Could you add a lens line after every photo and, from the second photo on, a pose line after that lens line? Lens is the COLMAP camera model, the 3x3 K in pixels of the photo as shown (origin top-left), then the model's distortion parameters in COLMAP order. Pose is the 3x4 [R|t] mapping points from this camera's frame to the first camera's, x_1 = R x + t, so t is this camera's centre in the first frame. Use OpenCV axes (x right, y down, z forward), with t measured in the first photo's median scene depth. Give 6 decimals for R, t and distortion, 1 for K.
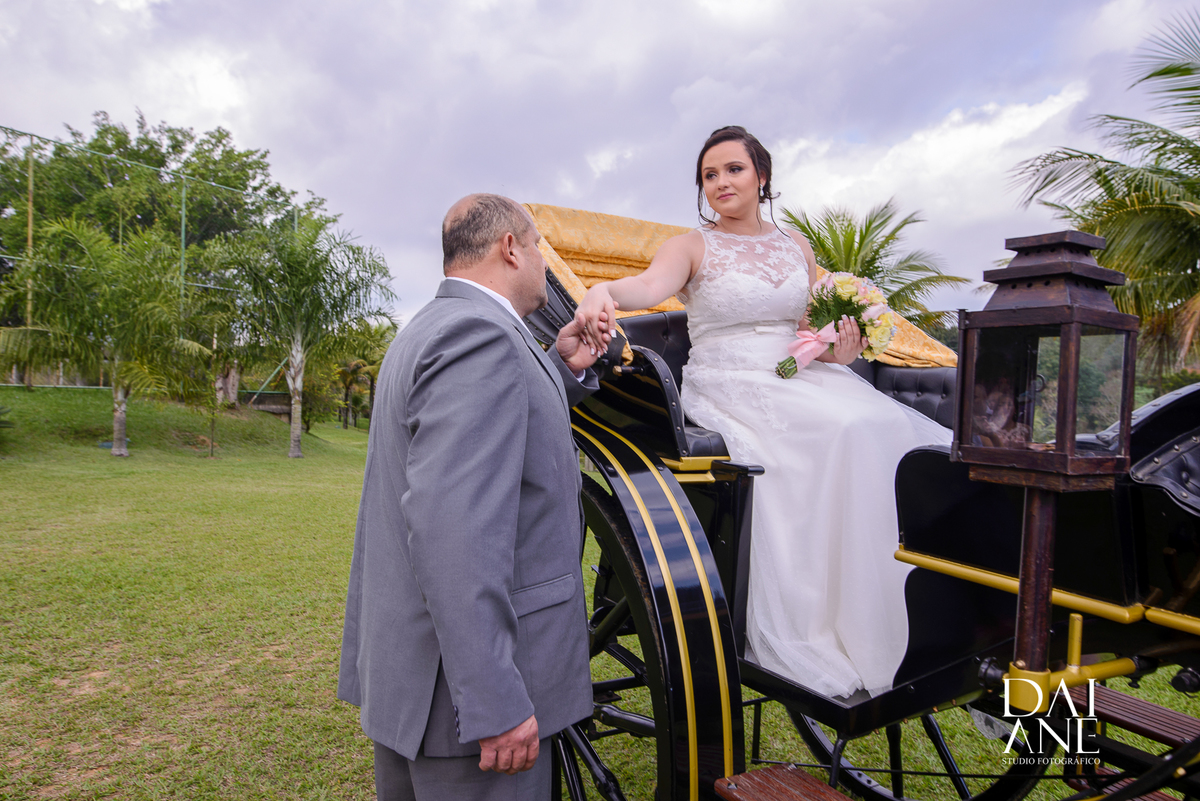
lens RADIAL K [[827.3, 0, 600.0], [0, 827.3, 400.5], [0, 0, 1]] dist [-0.048952, 0.044501]
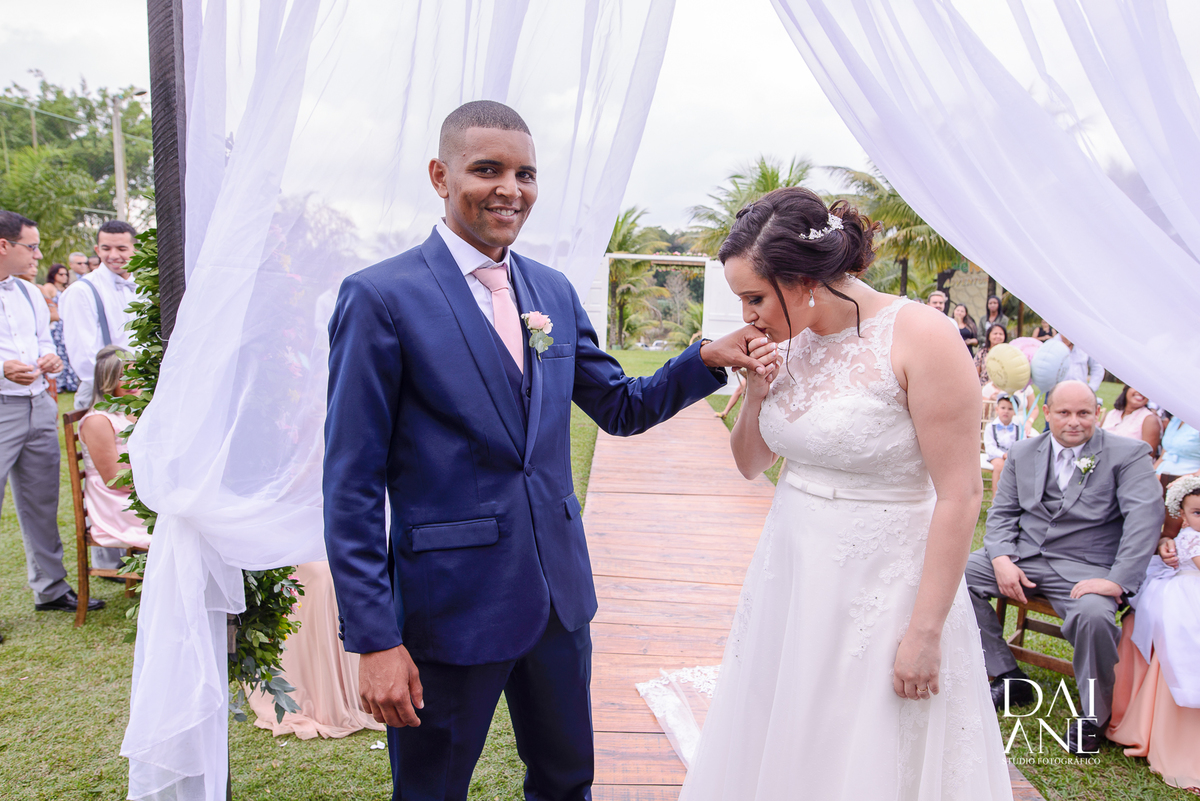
lens RADIAL K [[830.8, 0, 600.0], [0, 830.8, 400.5], [0, 0, 1]] dist [-0.047734, 0.043639]
pose [[0.950235, -0.044408, 0.308351, -0.317718], [0.005429, 0.991998, 0.126136, -0.010484], [-0.311486, -0.118185, 0.942873, -0.801002]]
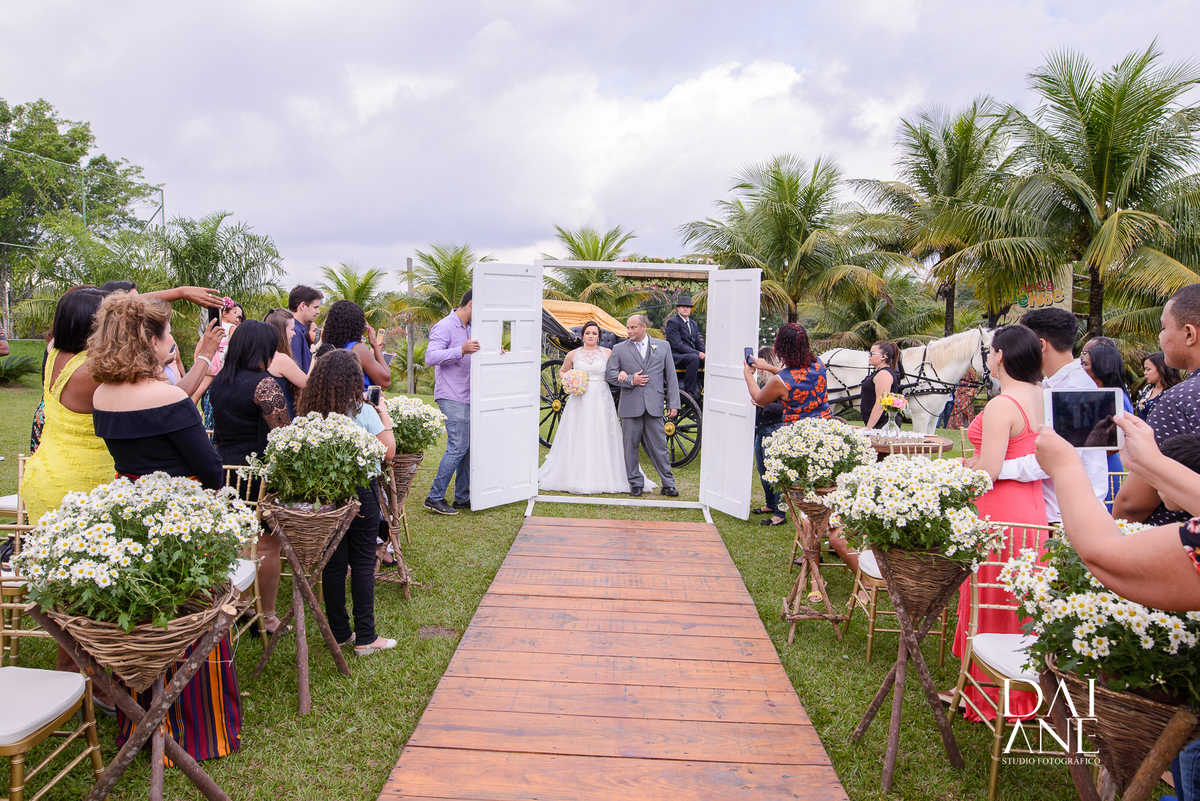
lens RADIAL K [[827.3, 0, 600.0], [0, 827.3, 400.5], [0, 0, 1]] dist [-0.048952, 0.044501]
pose [[0.949963, -0.033874, 0.310521, -0.178412], [0.011443, 0.997209, 0.073775, -0.006023], [-0.312153, -0.066531, 0.947699, -0.498112]]
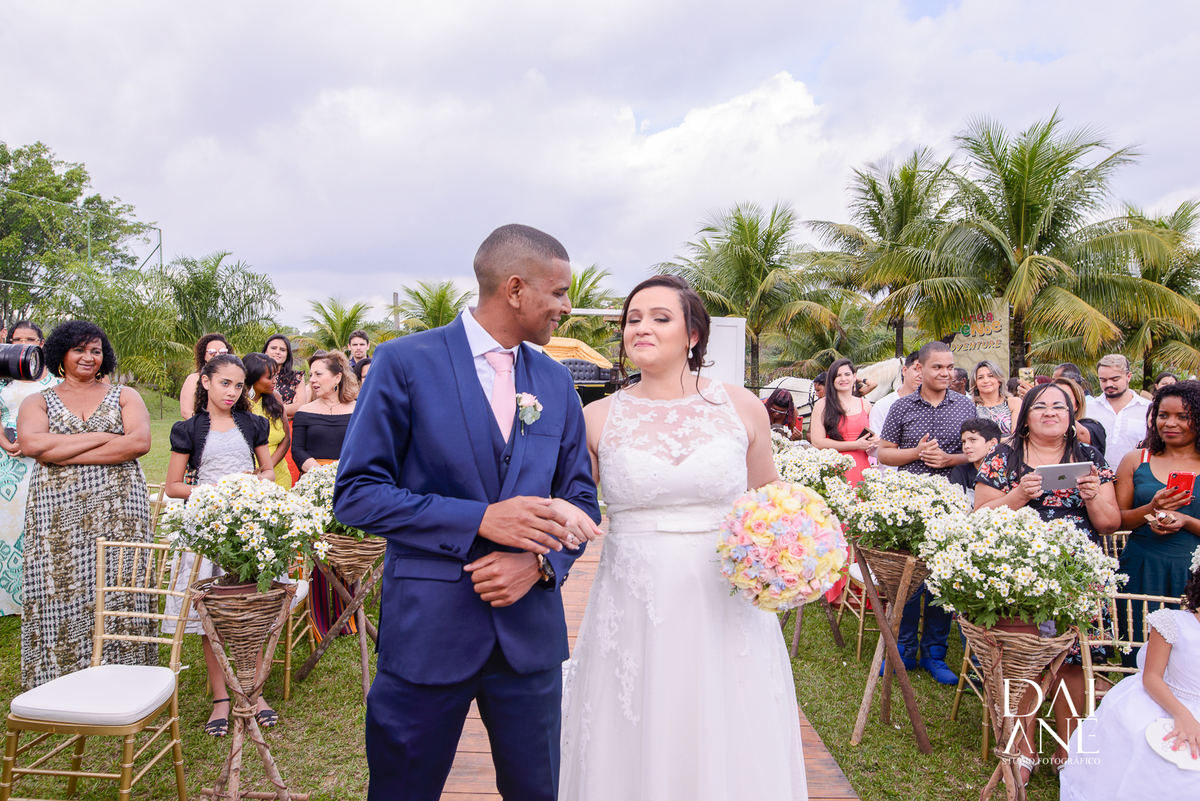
lens RADIAL K [[827.3, 0, 600.0], [0, 827.3, 400.5], [0, 0, 1]] dist [-0.048952, 0.044501]
pose [[0.938391, -0.031343, 0.344152, -0.221862], [0.018397, 0.998997, 0.040822, -0.008992], [-0.345086, -0.031975, 0.938026, -0.589274]]
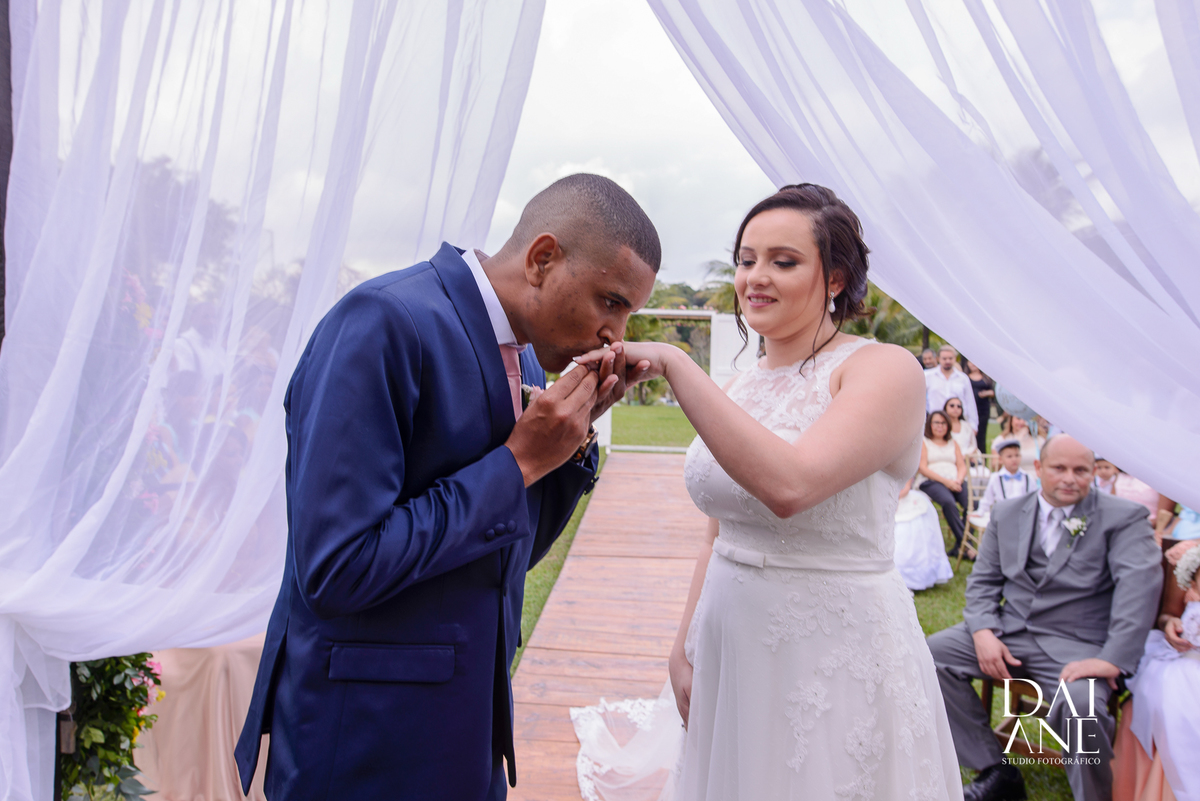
lens RADIAL K [[832.6, 0, 600.0], [0, 832.6, 400.5], [0, 0, 1]] dist [-0.055201, 0.048598]
pose [[0.959887, -0.035378, 0.278148, -0.293483], [0.019928, 0.998107, 0.058180, -0.009168], [-0.279680, -0.050303, 0.958775, -0.792870]]
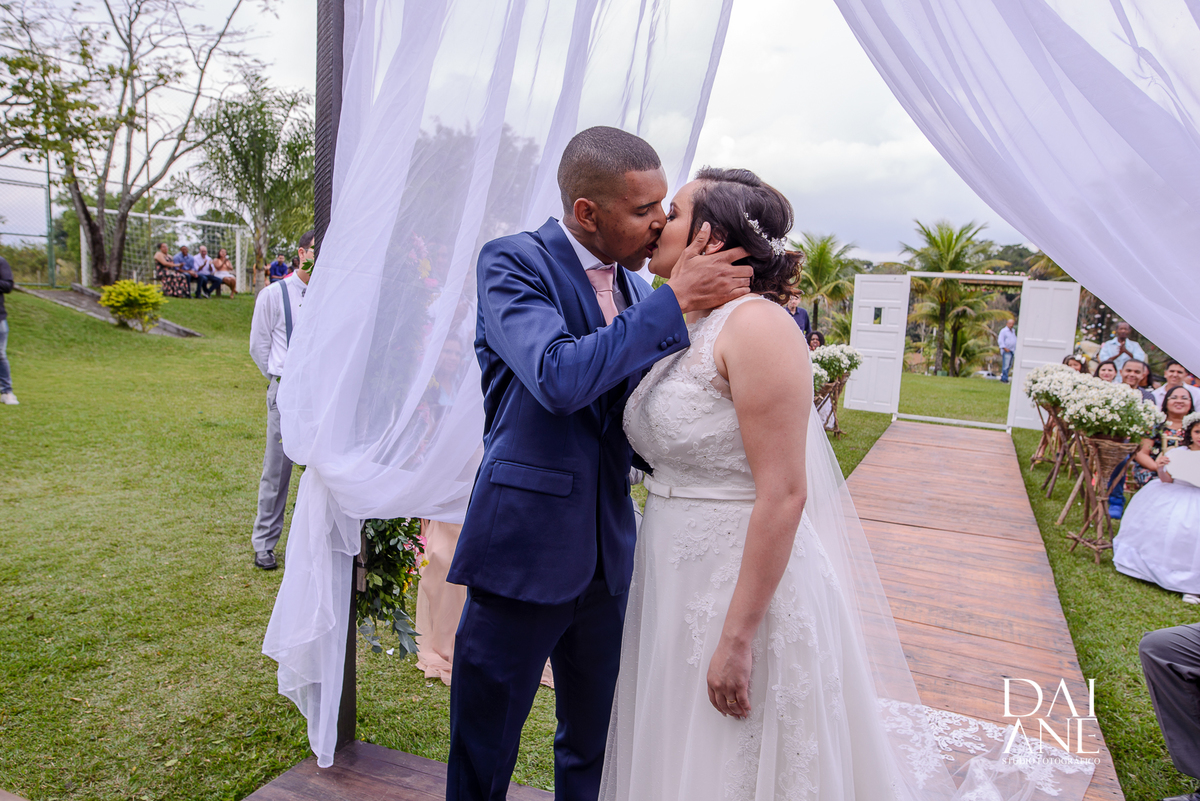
lens RADIAL K [[832.6, 0, 600.0], [0, 832.6, 400.5], [0, 0, 1]] dist [-0.055201, 0.048598]
pose [[0.996391, 0.026522, -0.080634, -0.277714], [-0.017844, 0.994153, 0.106498, -0.008245], [0.082987, -0.104675, 0.991038, -0.812849]]
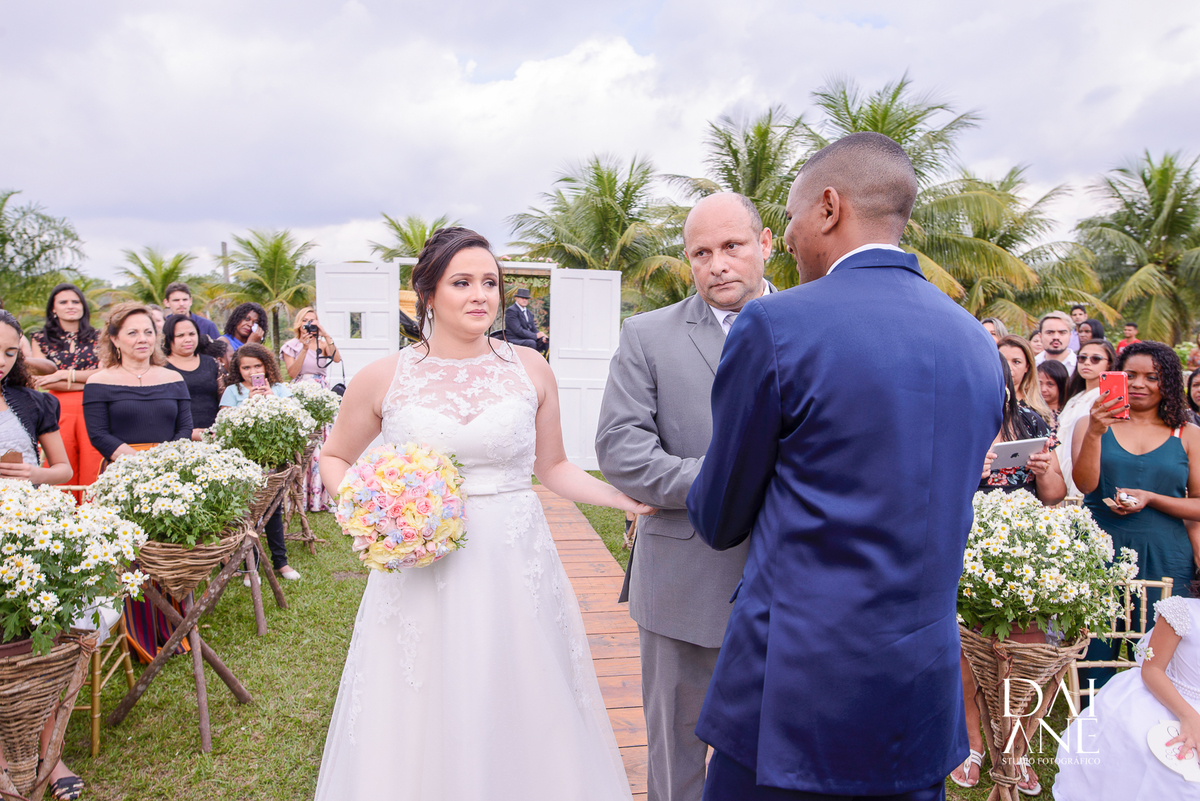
lens RADIAL K [[830.8, 0, 600.0], [0, 830.8, 400.5], [0, 0, 1]] dist [-0.047734, 0.043639]
pose [[0.860208, -0.065091, 0.505772, -0.218902], [0.018358, 0.995130, 0.096846, -0.009607], [-0.509613, -0.074023, 0.857214, -0.551501]]
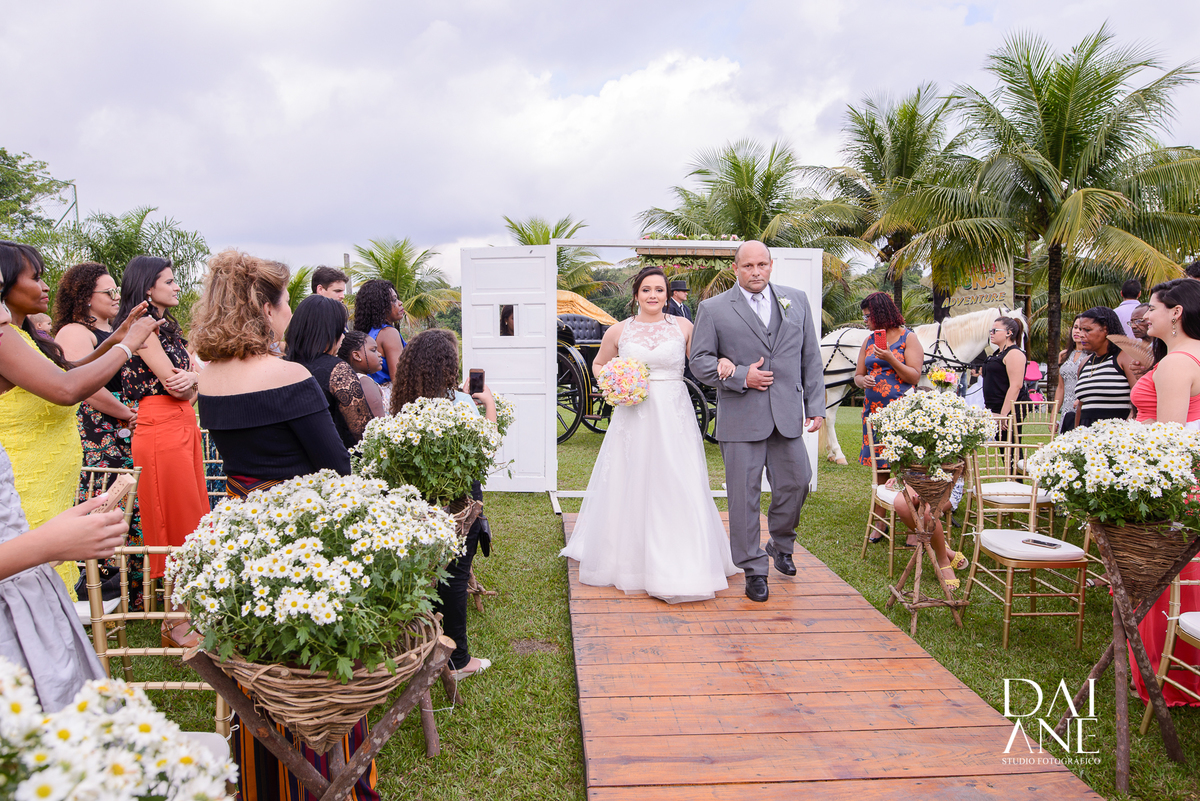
lens RADIAL K [[827.3, 0, 600.0], [0, 827.3, 400.5], [0, 0, 1]] dist [-0.048952, 0.044501]
pose [[0.916681, -0.067251, 0.393920, -0.215320], [0.038252, 0.995978, 0.081020, -0.001065], [-0.397785, -0.059201, 0.915567, -0.457456]]
